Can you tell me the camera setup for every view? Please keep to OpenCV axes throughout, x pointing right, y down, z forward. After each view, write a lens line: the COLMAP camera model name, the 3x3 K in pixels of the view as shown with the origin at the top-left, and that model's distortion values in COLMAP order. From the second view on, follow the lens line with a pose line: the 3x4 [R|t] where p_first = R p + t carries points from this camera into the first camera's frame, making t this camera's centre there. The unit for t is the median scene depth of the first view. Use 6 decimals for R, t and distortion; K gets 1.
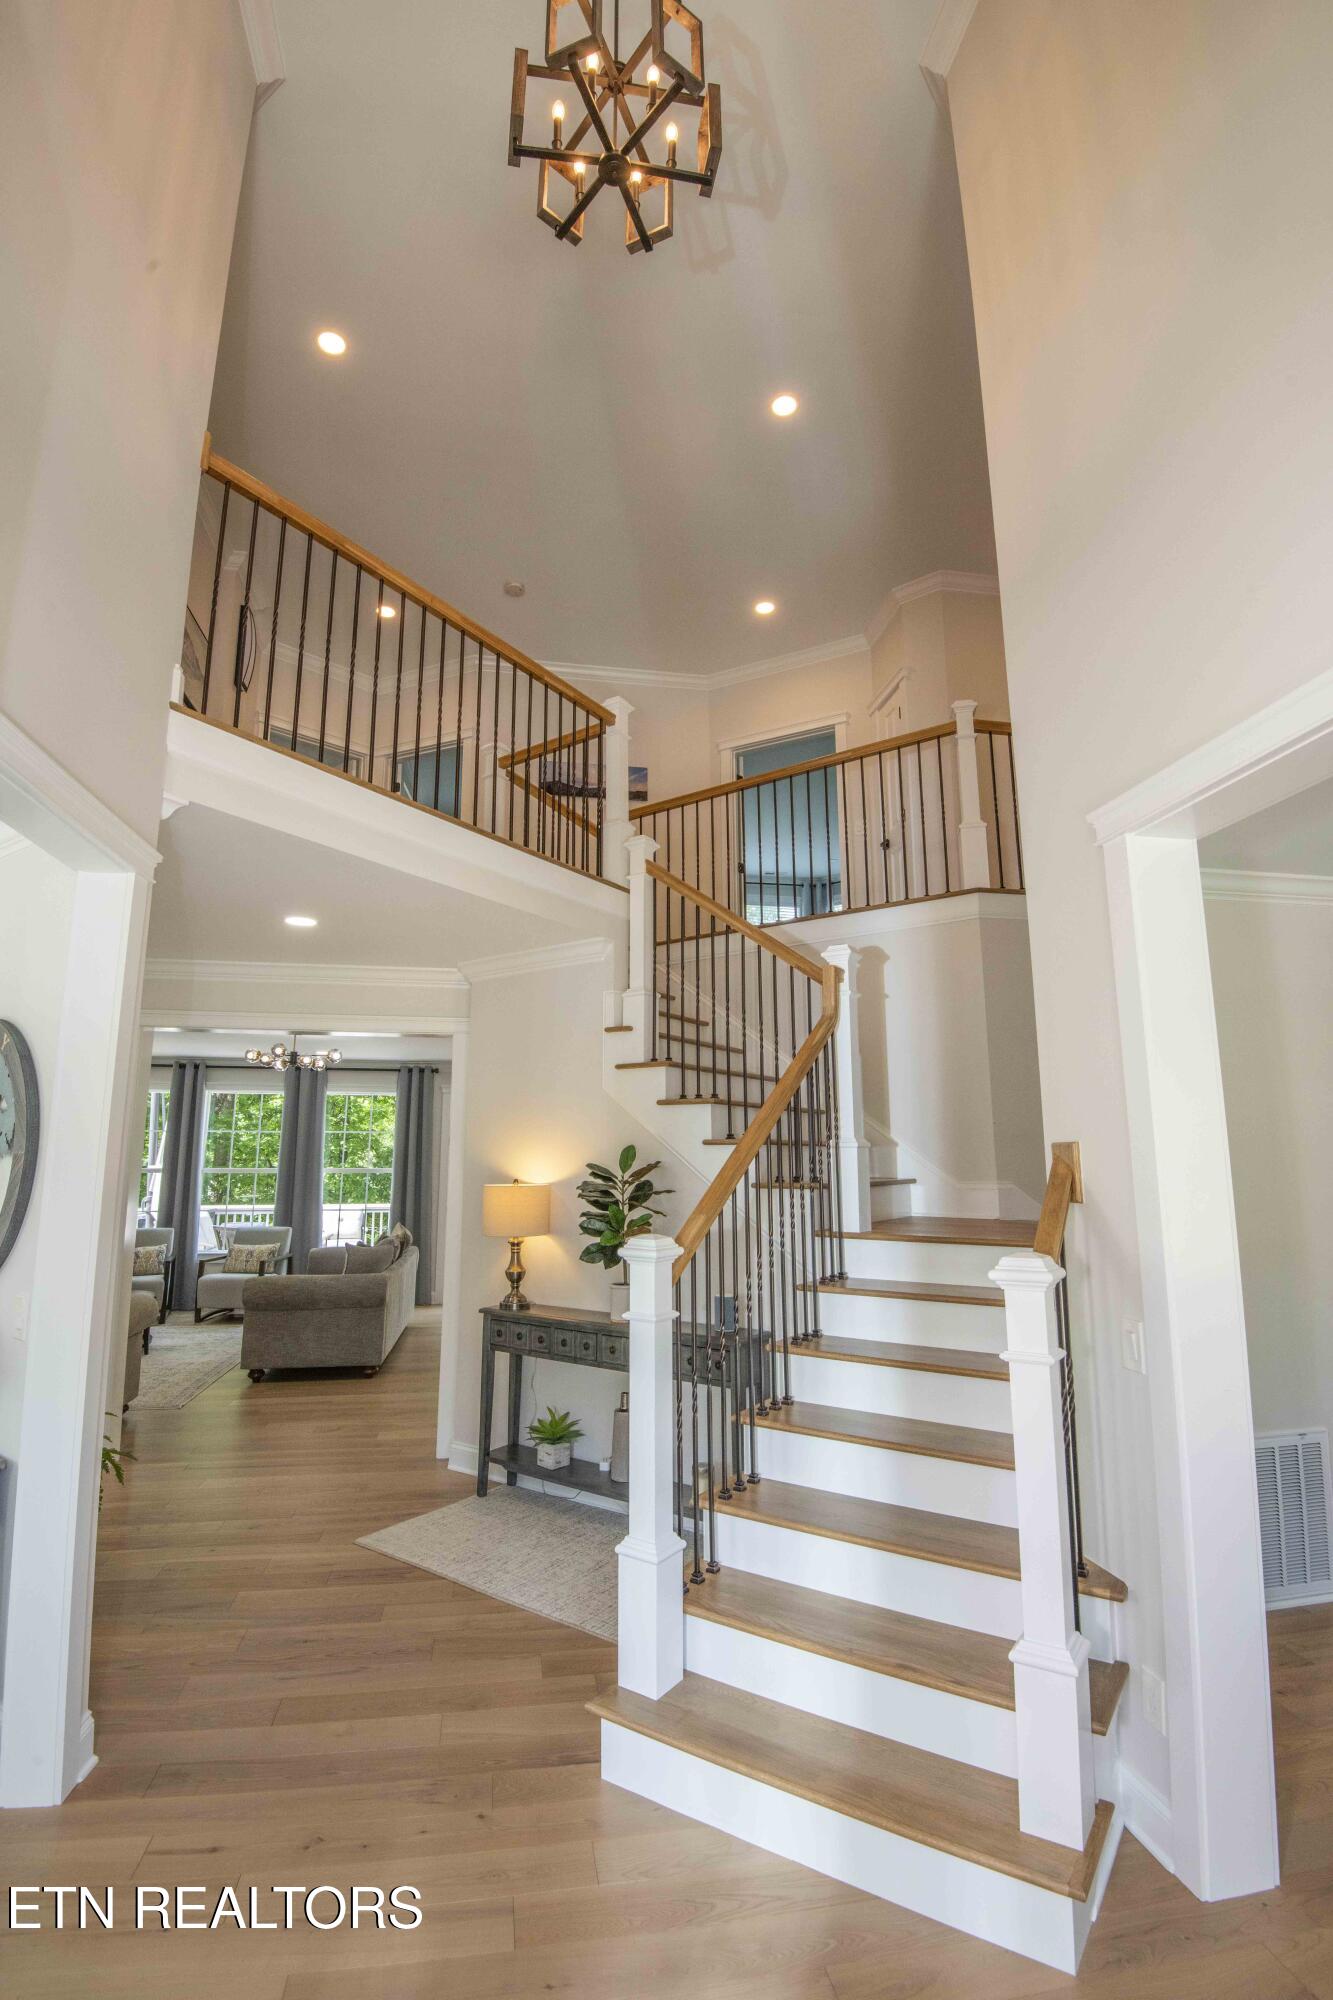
lens RADIAL K [[925.6, 0, 670.5], [0, 925.6, 984.8], [0, 0, 1]] dist [-0.012616, -0.020138]
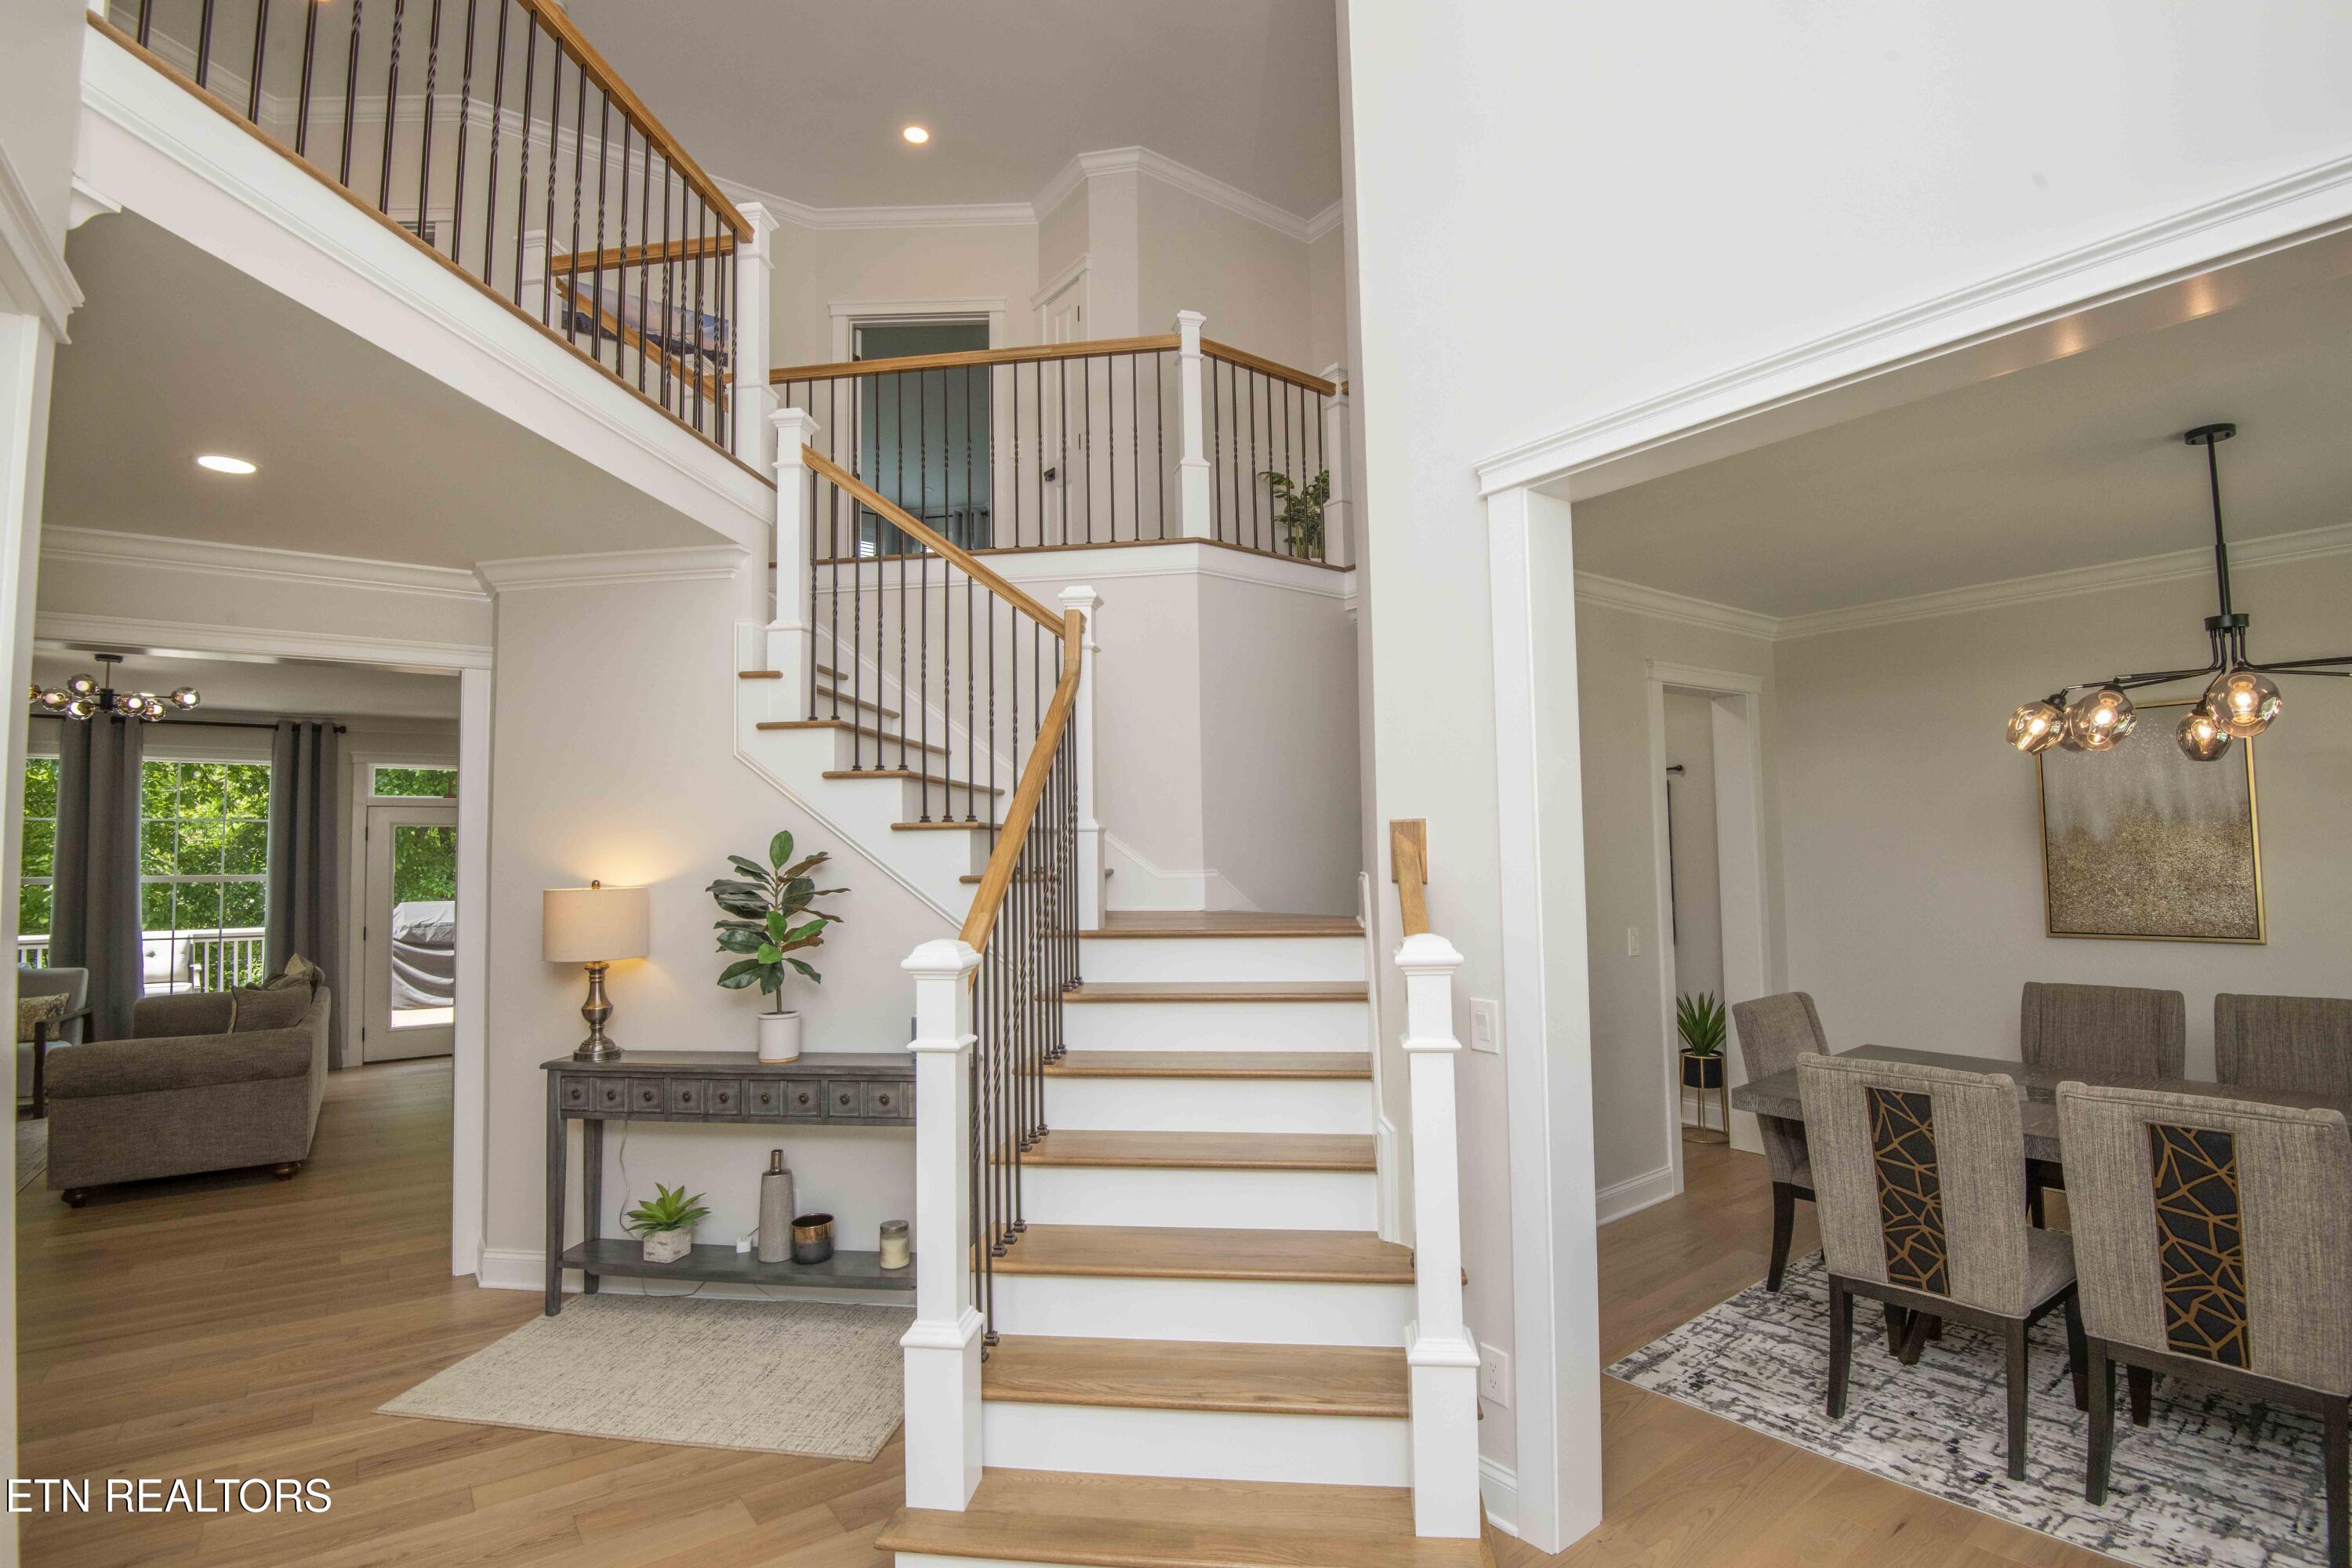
lens RADIAL K [[1088.5, 0, 1184.5], [0, 1088.5, 782.9], [0, 0, 1]] dist [-0.012616, -0.020138]
pose [[0.890307, 0.017368, 0.455029, -0.151031], [-0.070815, 0.992396, 0.100678, 0.023059], [-0.449820, -0.121858, 0.884767, 0.083770]]
